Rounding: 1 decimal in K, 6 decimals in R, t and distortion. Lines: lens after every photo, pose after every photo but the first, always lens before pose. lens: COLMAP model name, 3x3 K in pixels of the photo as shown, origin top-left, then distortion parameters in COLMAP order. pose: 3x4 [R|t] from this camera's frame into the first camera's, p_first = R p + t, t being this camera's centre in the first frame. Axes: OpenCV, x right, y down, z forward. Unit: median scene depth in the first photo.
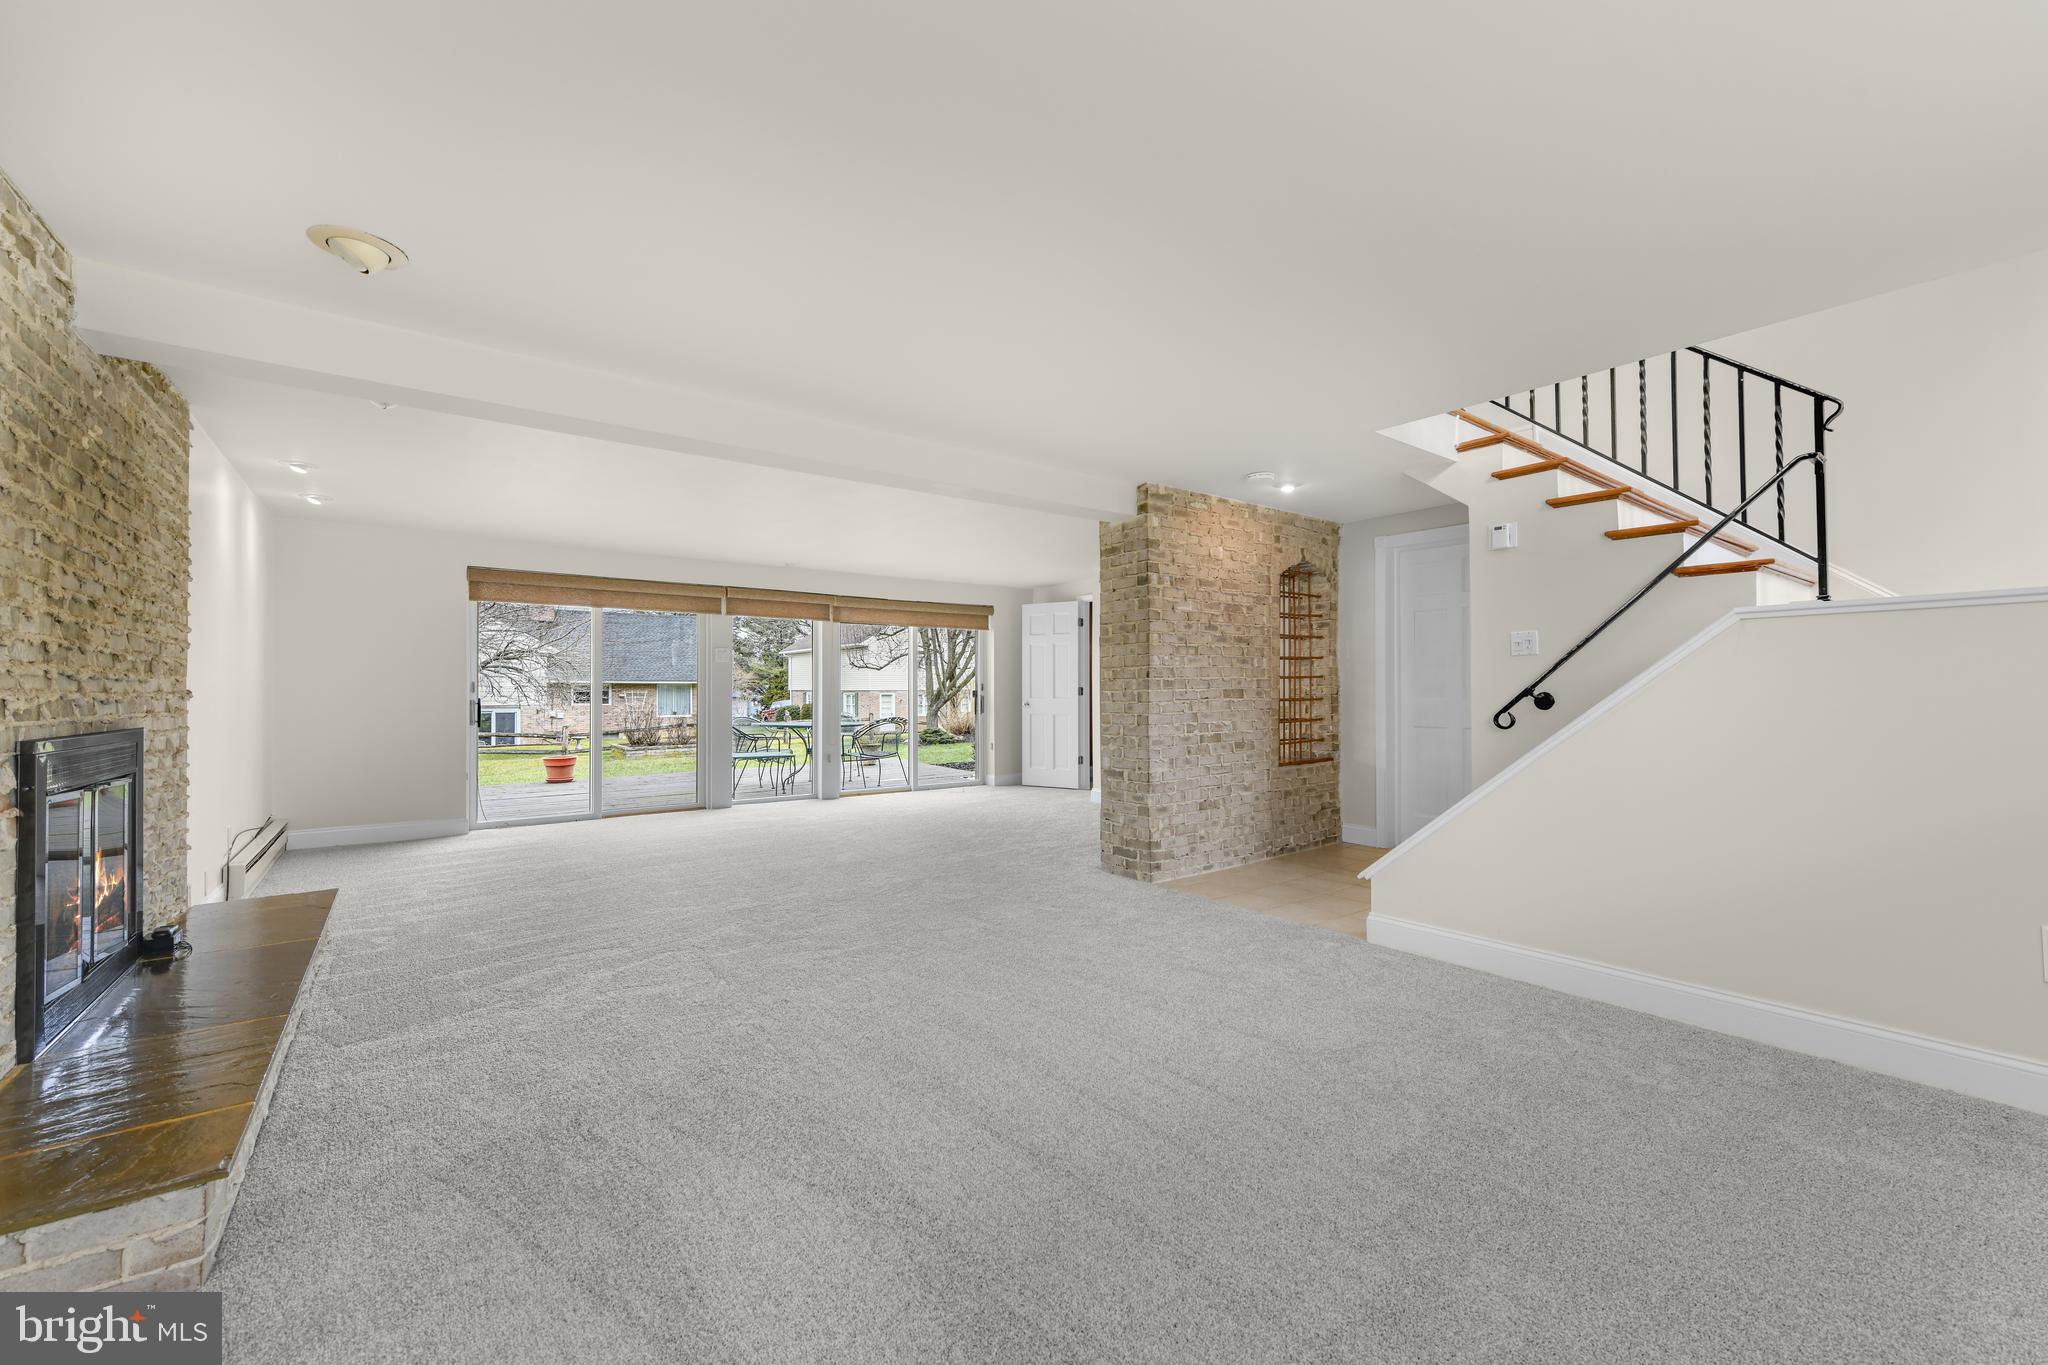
lens RADIAL K [[816.3, 0, 1024.0], [0, 816.3, 682.5], [0, 0, 1]] dist [0.001580, 0.000113]
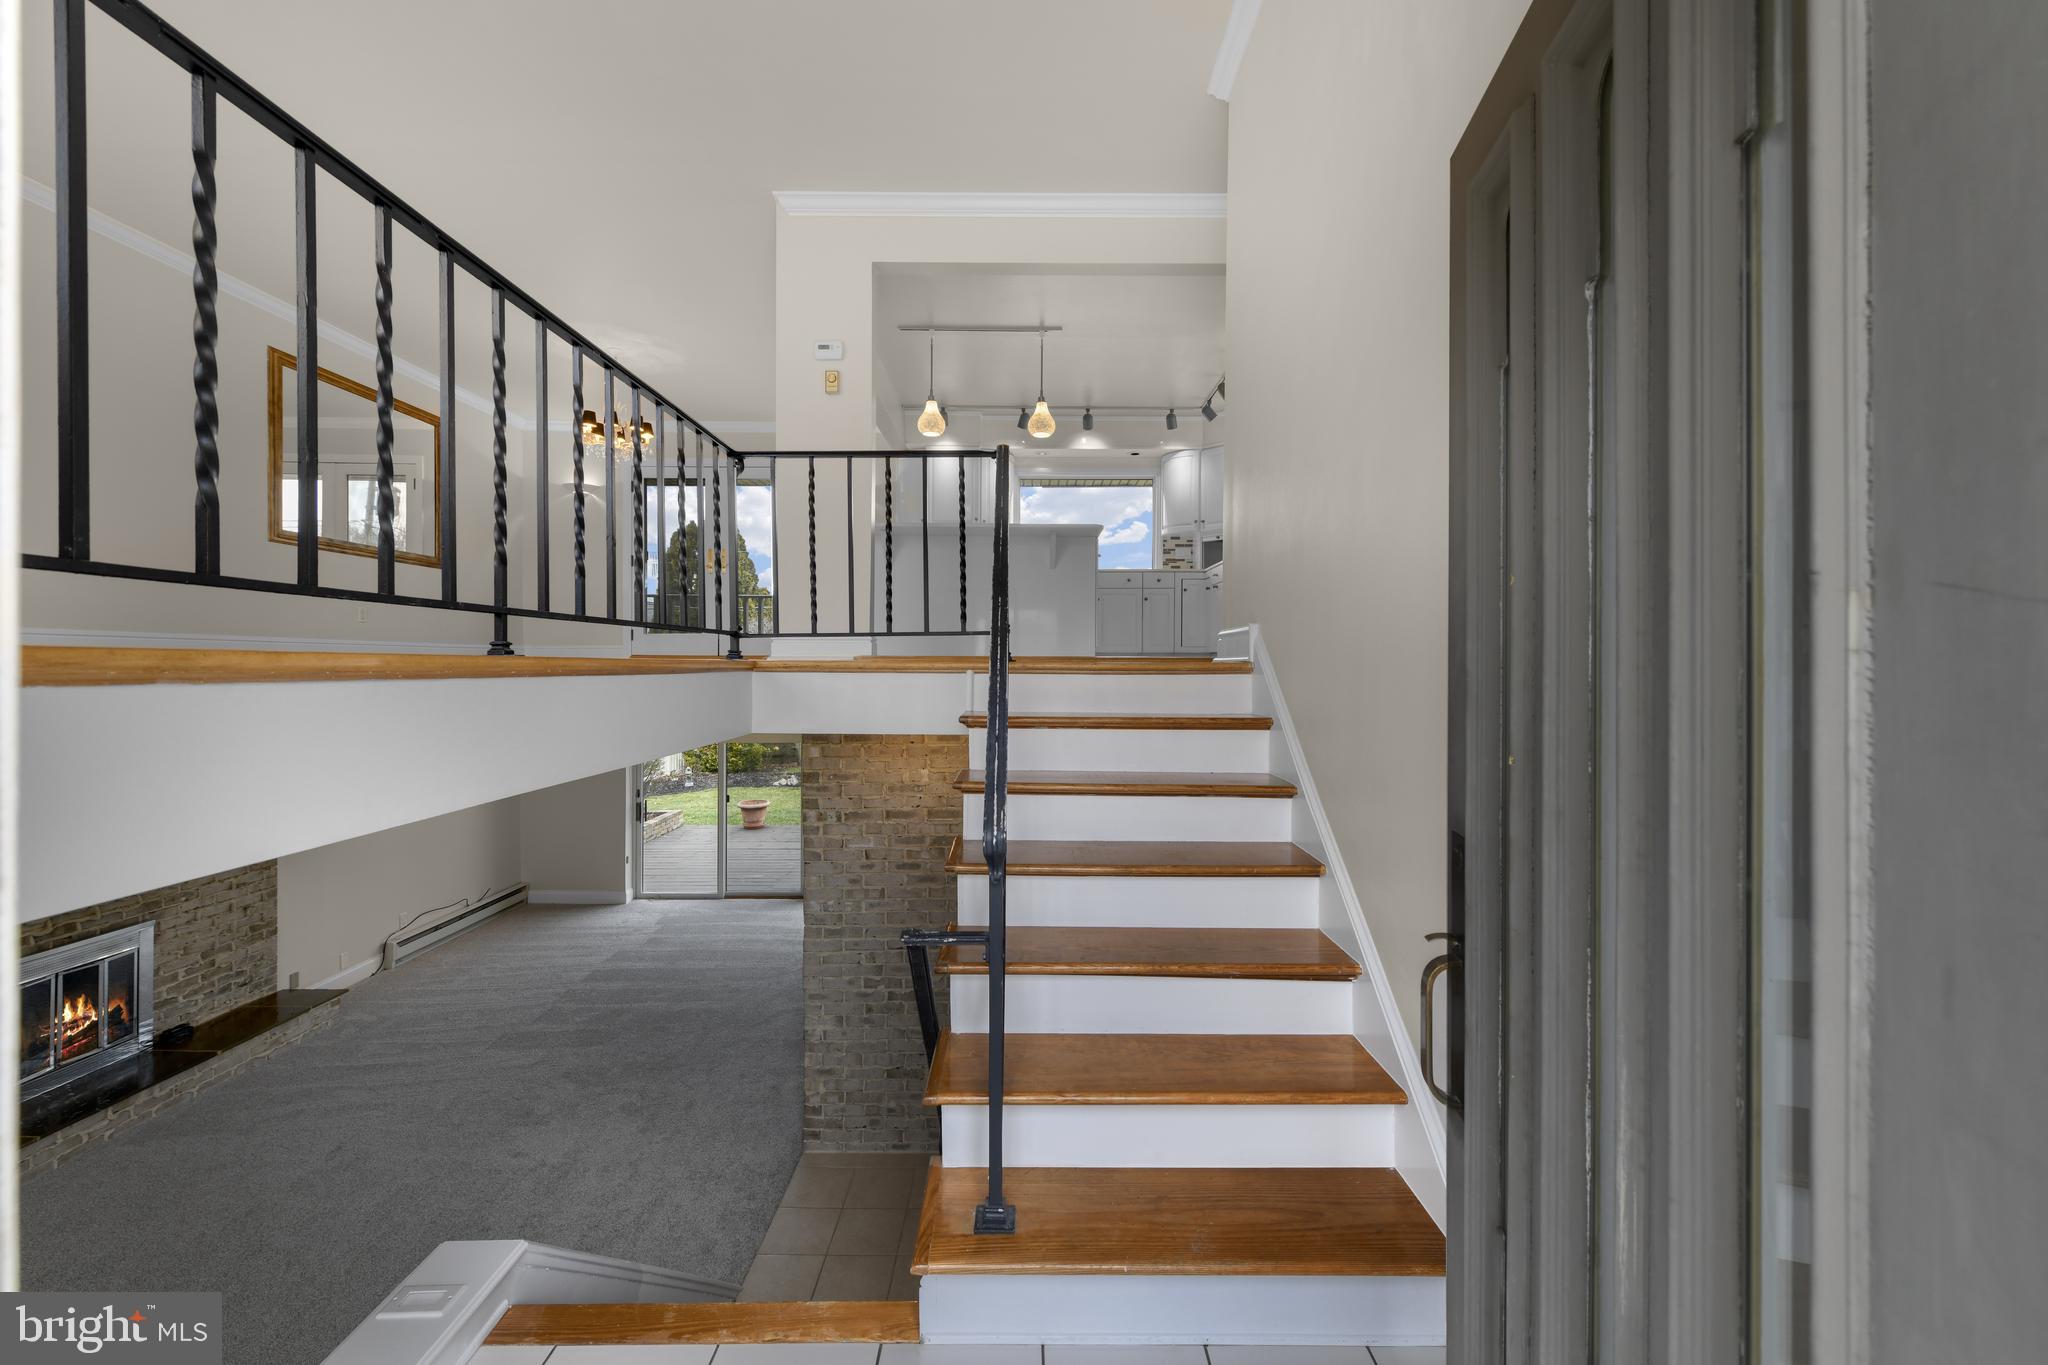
lens RADIAL K [[816.3, 0, 1024.0], [0, 816.3, 682.5], [0, 0, 1]] dist [0.001580, 0.000113]
pose [[0.802405, 0.017643, -0.596519, 0.845284], [-0.001153, 0.999607, 0.028014, -0.287721], [0.596778, -0.021791, 0.802110, 0.409707]]
